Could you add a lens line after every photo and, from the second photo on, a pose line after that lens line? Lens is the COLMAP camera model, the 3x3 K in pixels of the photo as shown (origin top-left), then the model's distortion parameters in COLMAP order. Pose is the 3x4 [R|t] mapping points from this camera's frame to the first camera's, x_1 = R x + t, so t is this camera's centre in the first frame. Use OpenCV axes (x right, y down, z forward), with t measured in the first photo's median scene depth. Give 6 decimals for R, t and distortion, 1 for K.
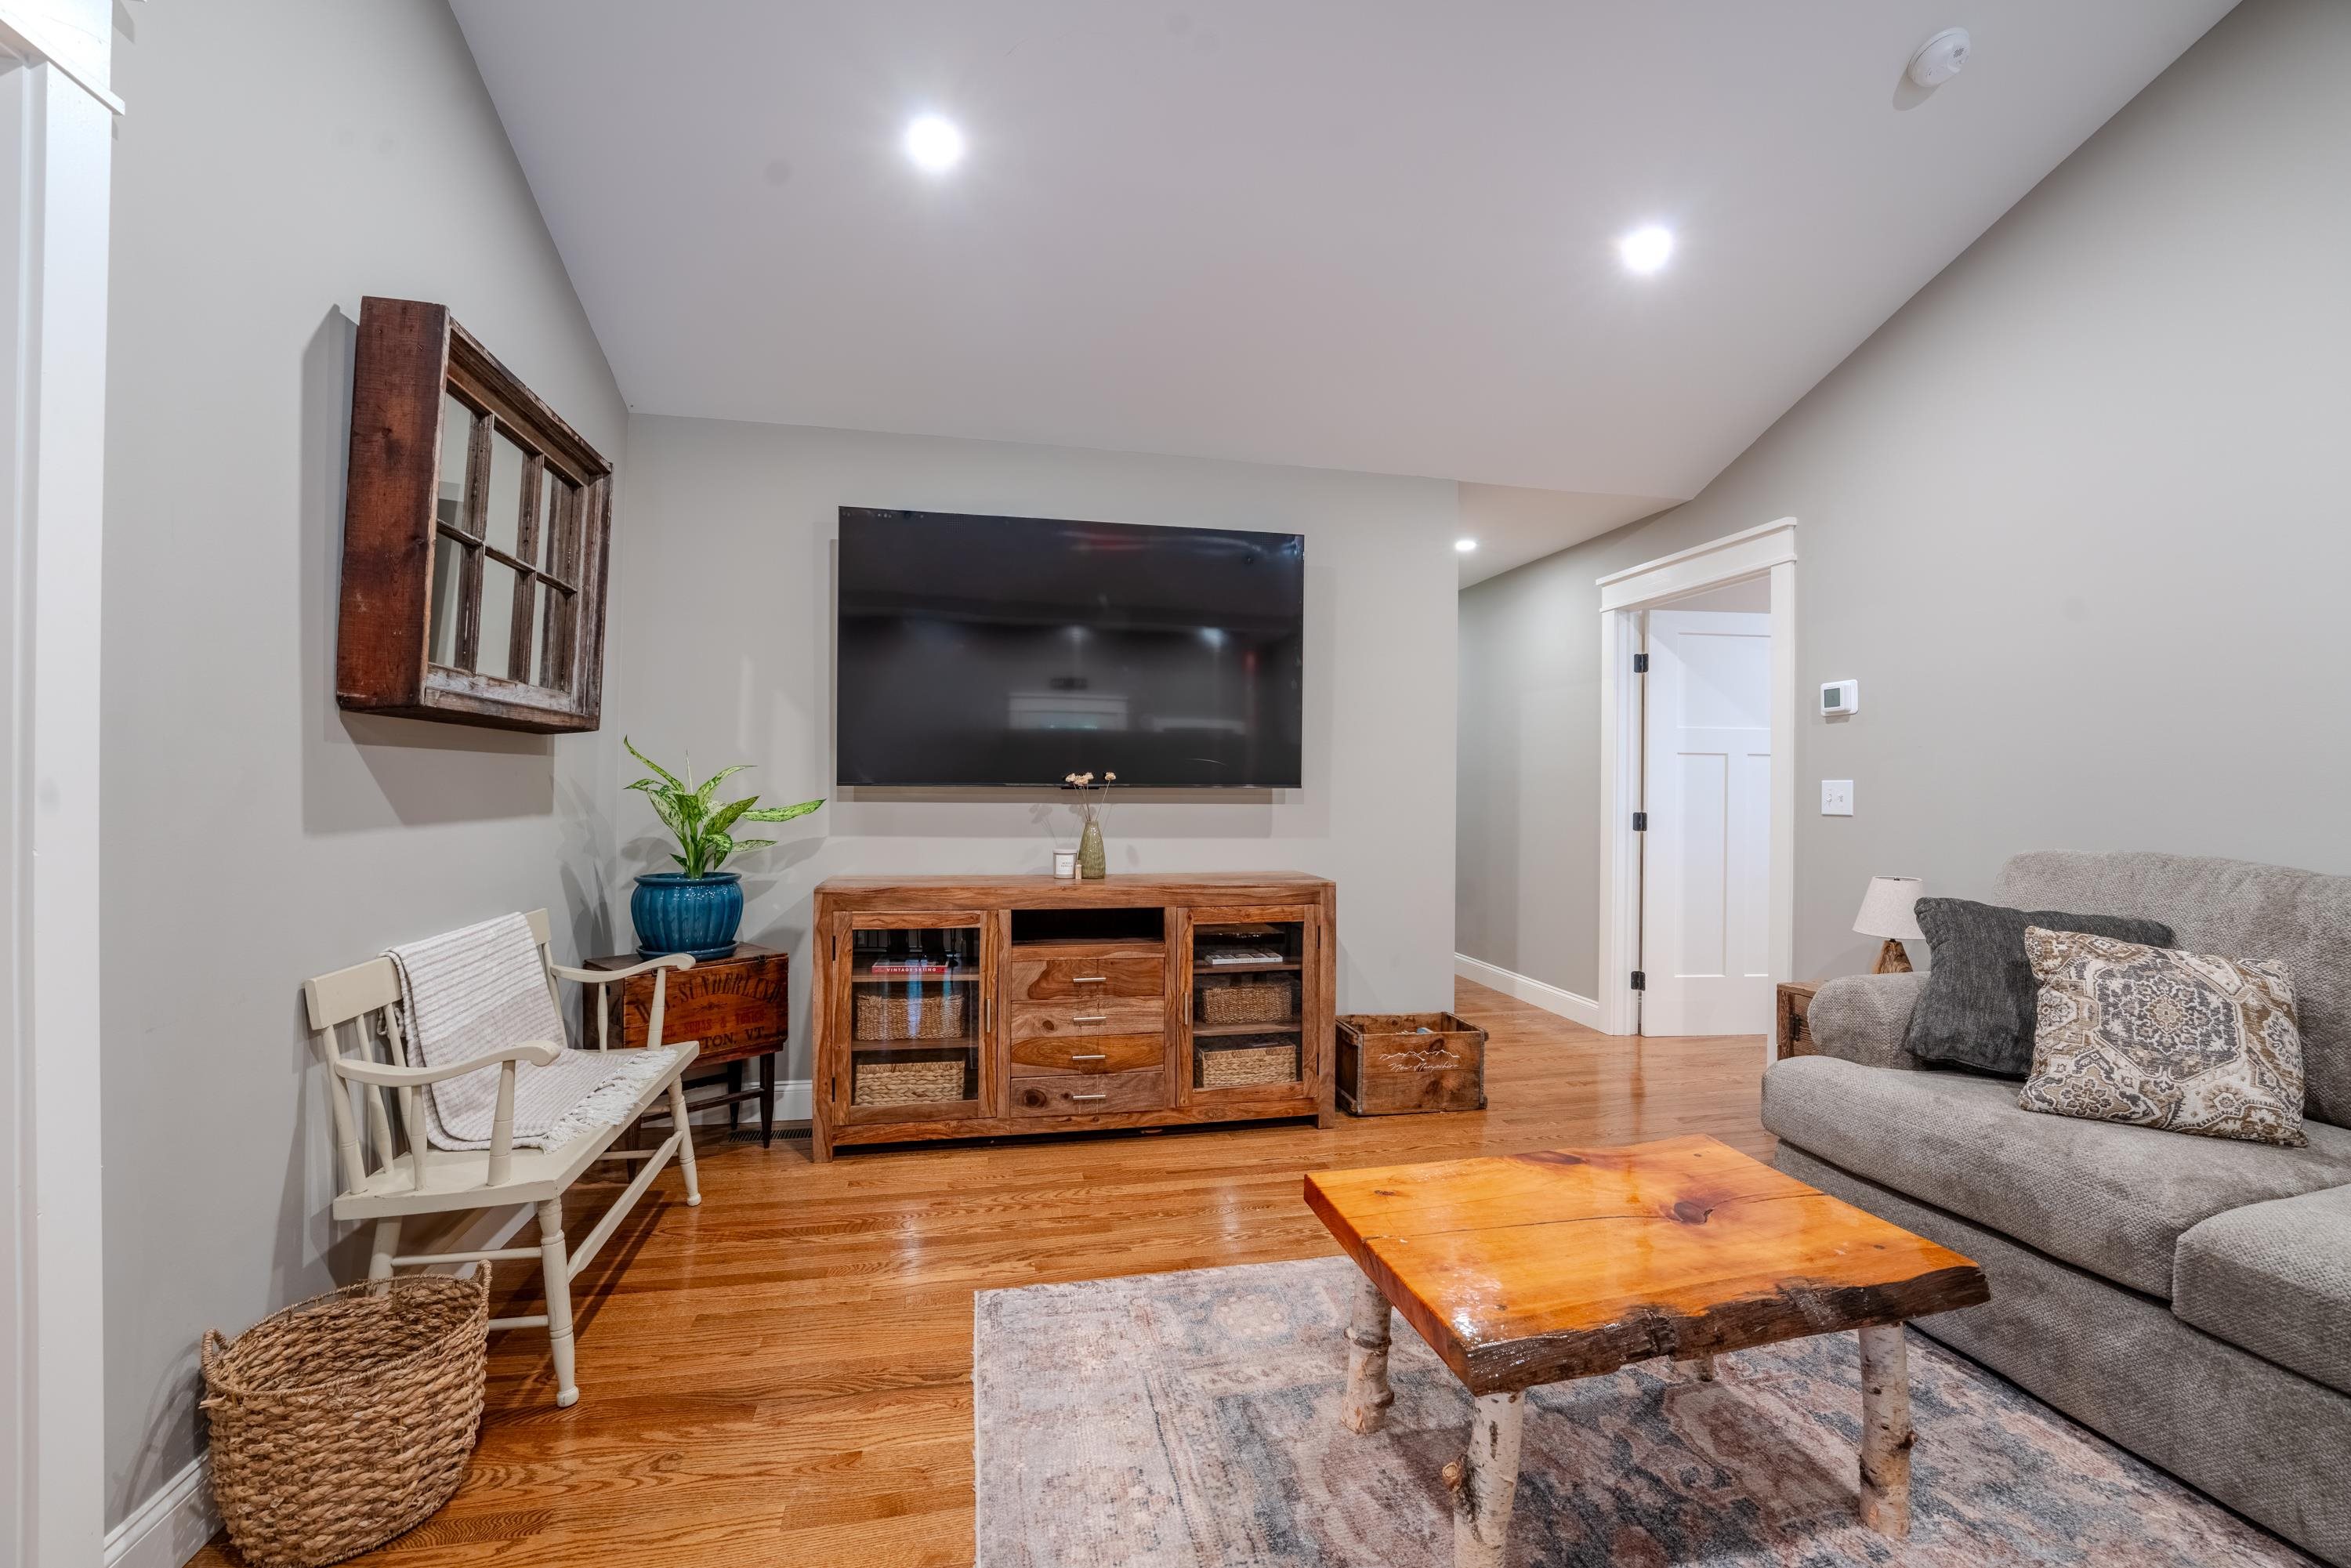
lens RADIAL K [[954.0, 0, 1174.2], [0, 954.0, 785.1], [0, 0, 1]] dist [-0.030251, 0.003888]
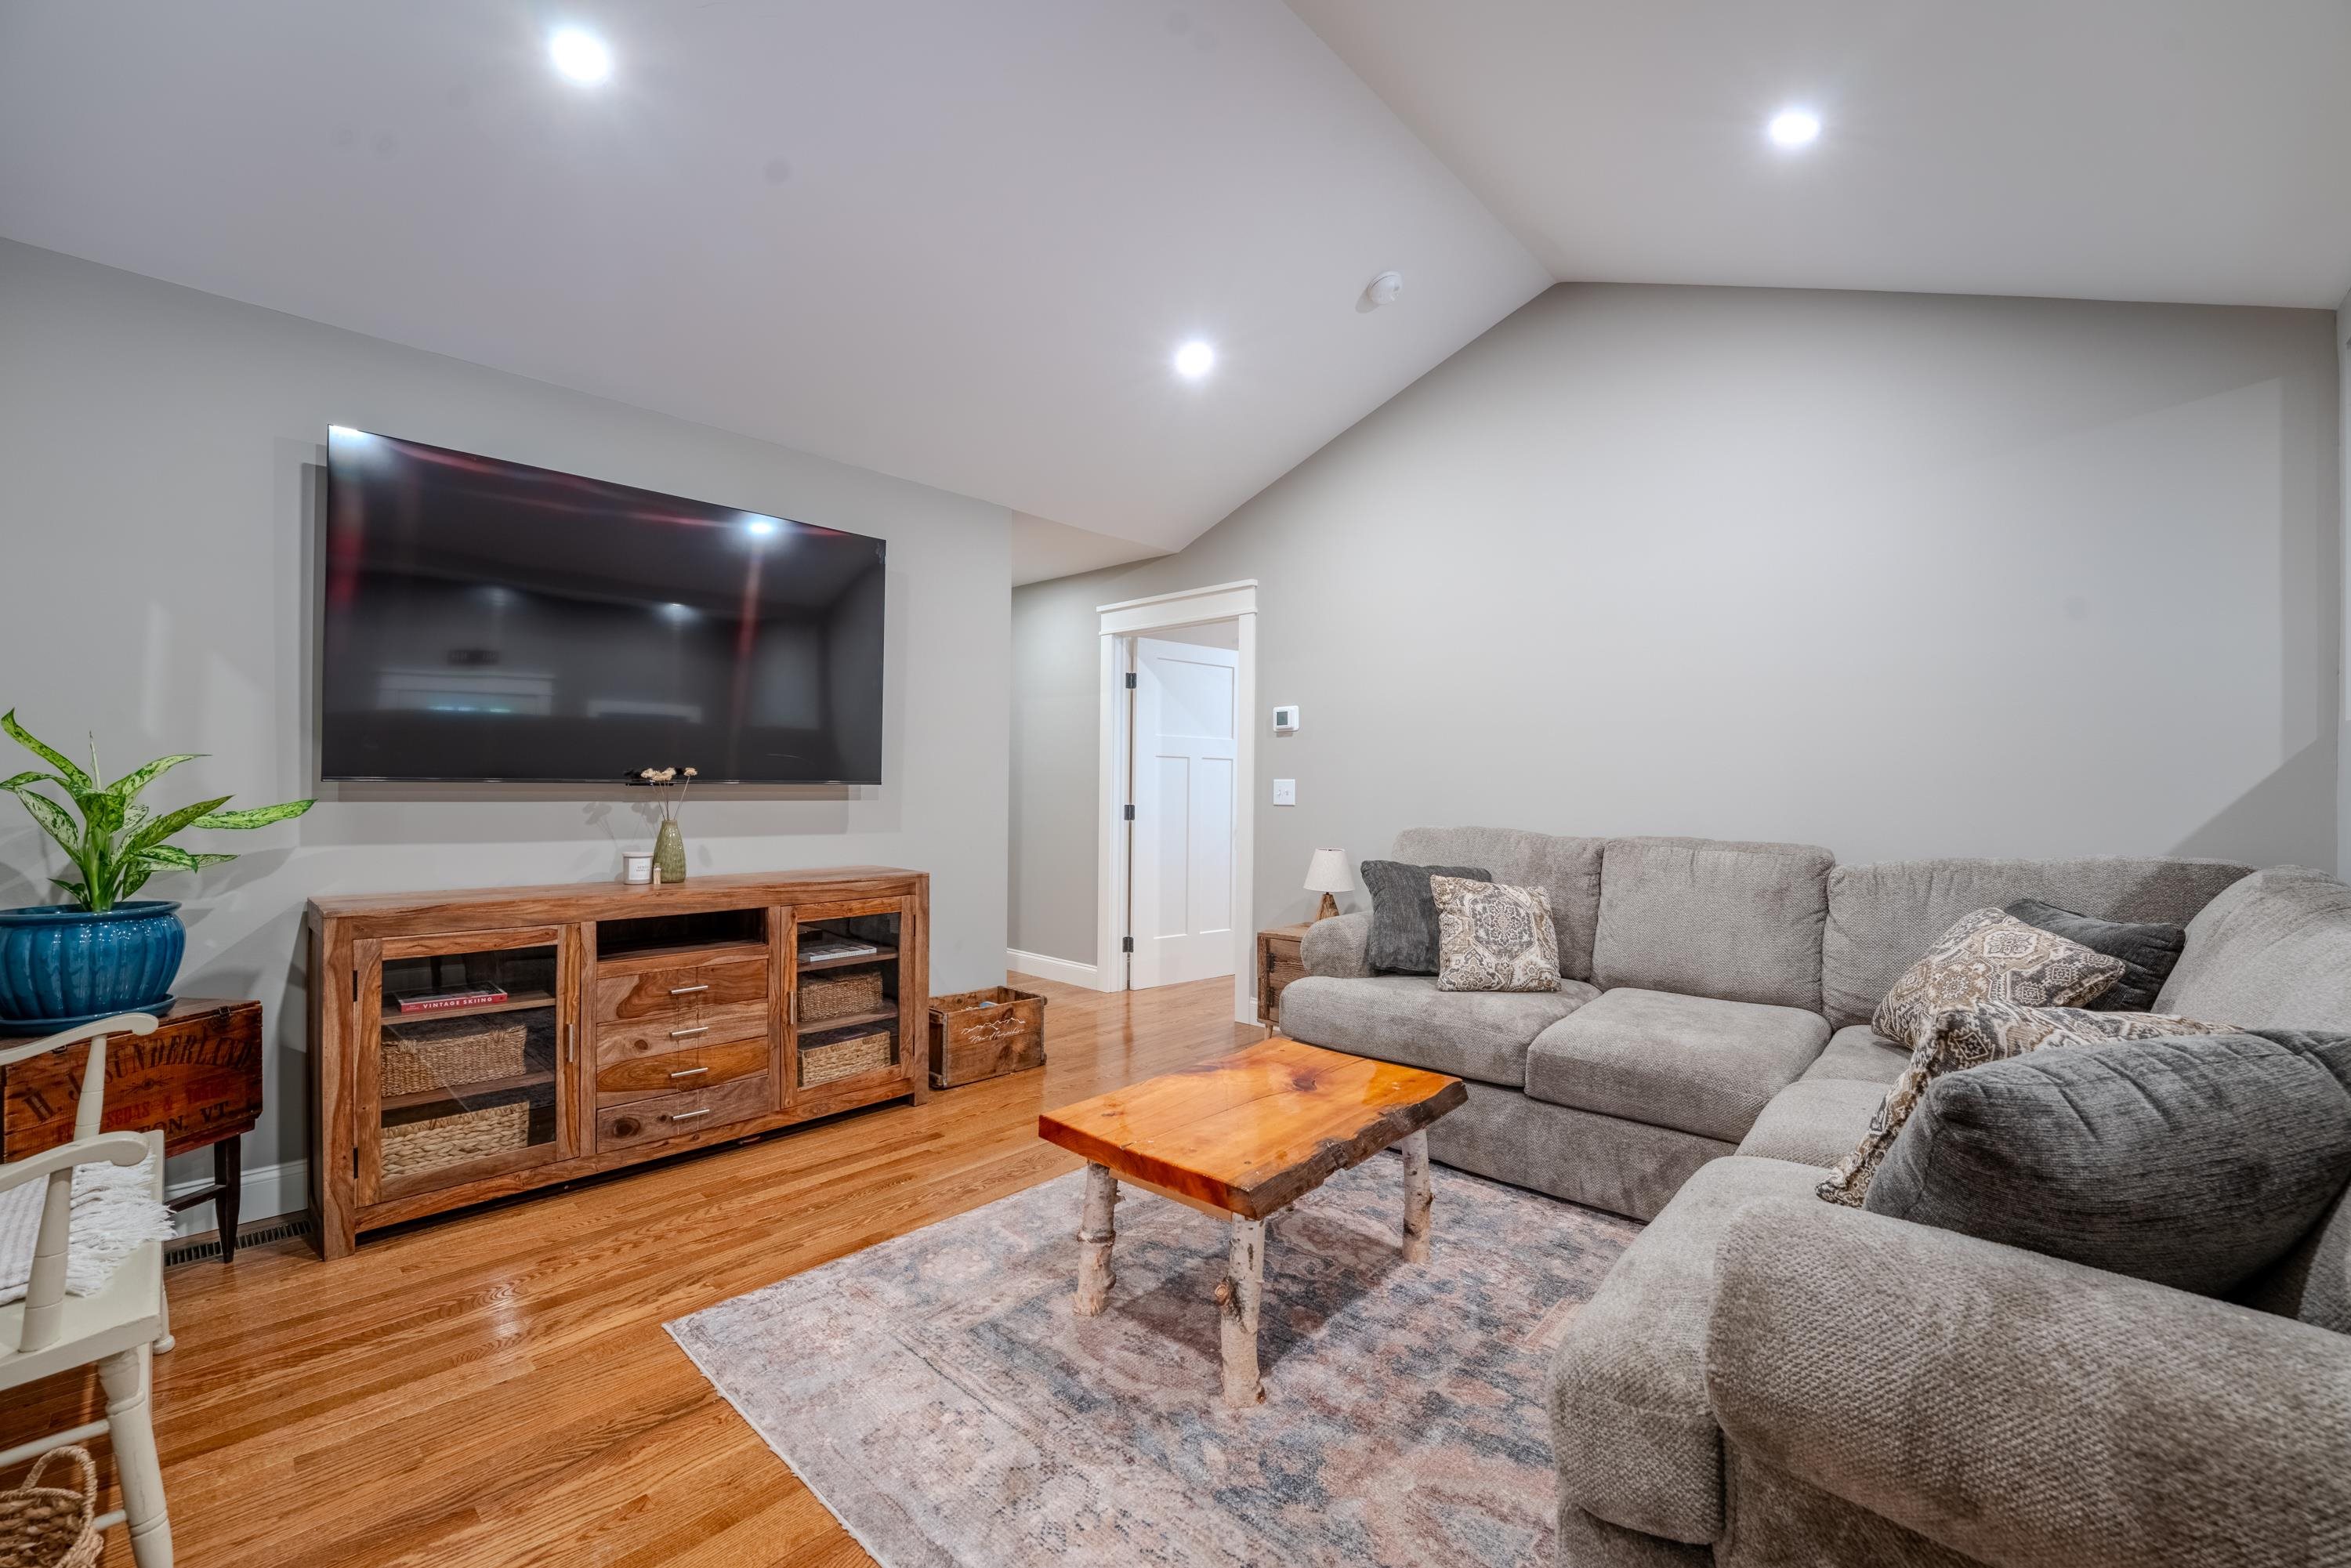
lens RADIAL K [[954.0, 0, 1174.2], [0, 954.0, 785.1], [0, 0, 1]] dist [-0.030251, 0.003888]
pose [[0.817779, 0.000615, 0.575532, -0.253755], [-0.004097, 0.999980, 0.004752, -0.003325], [-0.575518, -0.006244, 0.817765, -0.035284]]
